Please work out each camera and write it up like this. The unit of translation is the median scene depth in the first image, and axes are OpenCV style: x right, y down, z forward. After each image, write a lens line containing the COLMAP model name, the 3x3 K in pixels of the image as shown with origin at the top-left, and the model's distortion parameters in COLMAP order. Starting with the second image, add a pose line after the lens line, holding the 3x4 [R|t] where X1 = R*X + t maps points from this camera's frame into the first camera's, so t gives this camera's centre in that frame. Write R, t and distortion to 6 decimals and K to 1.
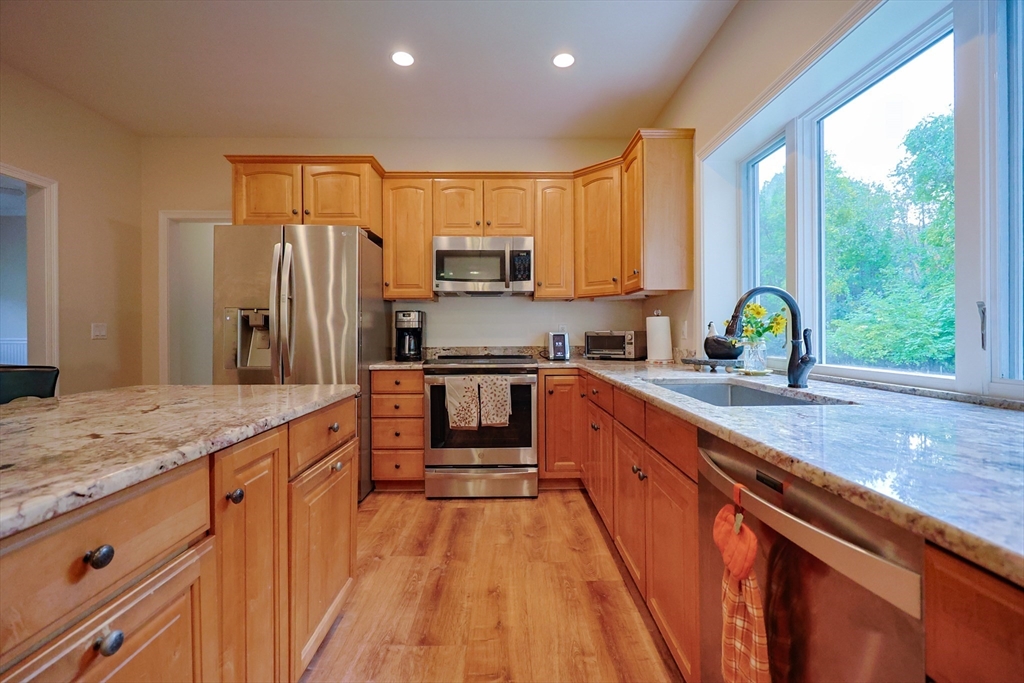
lens RADIAL K [[433.2, 0, 514.5], [0, 433.2, 333.0], [0, 0, 1]] dist [-0.000210, -0.000091]
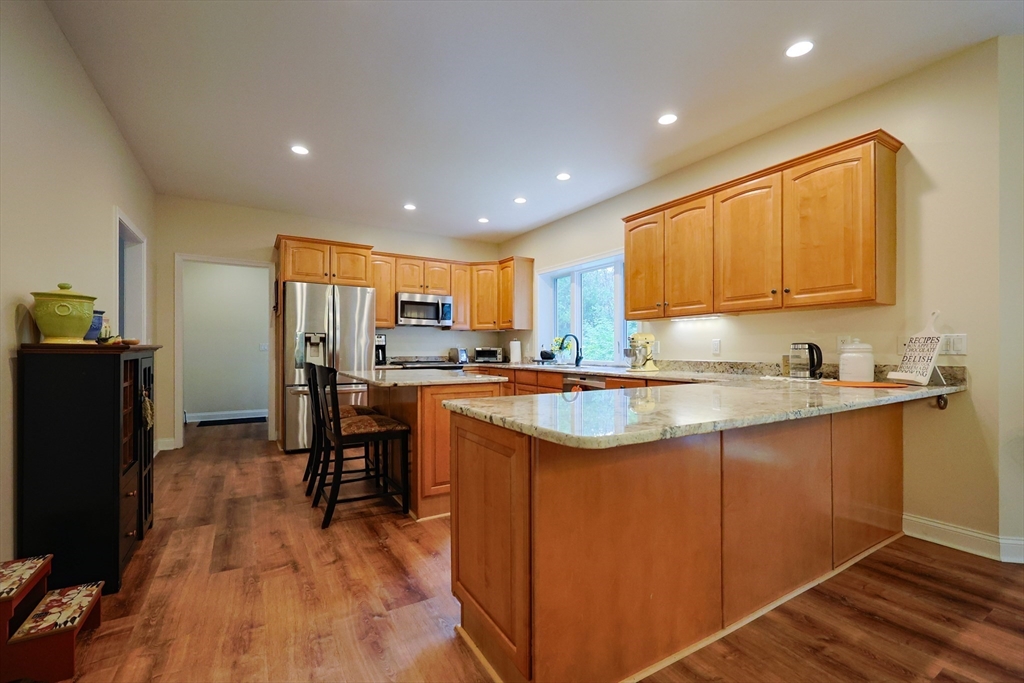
lens RADIAL K [[440.3, 0, 508.3], [0, 440.3, 346.8], [0, 0, 1]] dist [0.013952, 0.000215]
pose [[0.868979, 0.011042, 0.494727, -0.678813], [-0.007602, 0.999931, -0.008965, 0.007662], [-0.494791, 0.004029, 0.869002, -0.755120]]
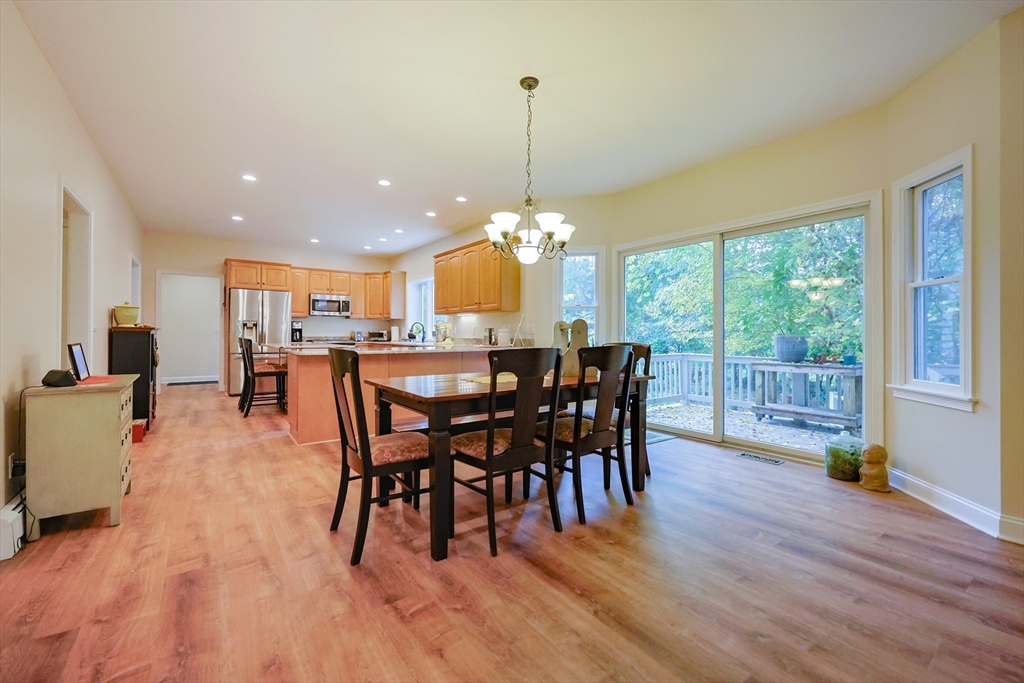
lens RADIAL K [[433.2, 0, 514.5], [0, 433.2, 333.0], [0, 0, 1]] dist [-0.000210, -0.000091]
pose [[0.822133, 0.012907, 0.569150, -0.662543], [-0.010549, 0.999917, -0.007437, 0.020210], [-0.569198, 0.000110, 0.822200, -1.850380]]
